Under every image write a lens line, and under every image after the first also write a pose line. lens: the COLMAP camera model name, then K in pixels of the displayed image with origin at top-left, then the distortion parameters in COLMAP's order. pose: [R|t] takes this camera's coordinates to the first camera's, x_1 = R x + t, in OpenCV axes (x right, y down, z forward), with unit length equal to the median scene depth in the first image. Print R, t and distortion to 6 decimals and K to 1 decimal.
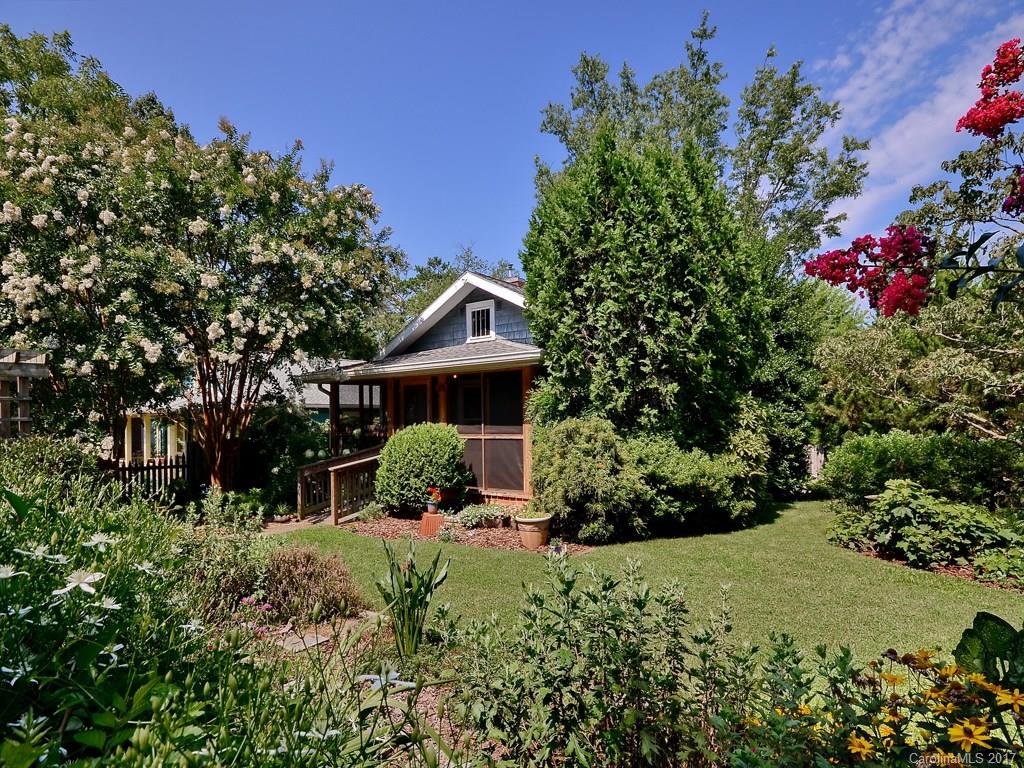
lens RADIAL K [[566.4, 0, 510.3], [0, 566.4, 396.3], [0, 0, 1]] dist [0.001365, -0.000097]
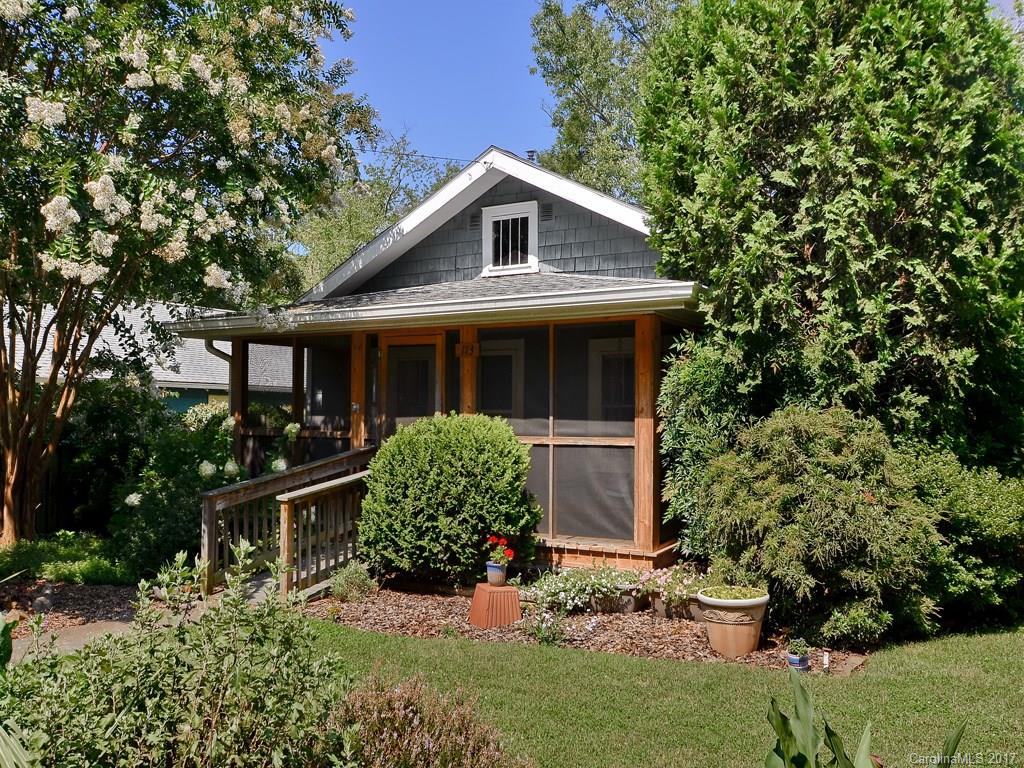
lens RADIAL K [[863.4, 0, 512.0], [0, 863.4, 384.0], [0, 0, 1]] dist [0.036608, -0.003739]
pose [[0.991026, 0.027212, 0.130867, -0.219914], [-0.026786, 0.999629, -0.005012, 0.023687], [-0.130954, 0.001462, 0.991387, 0.195527]]
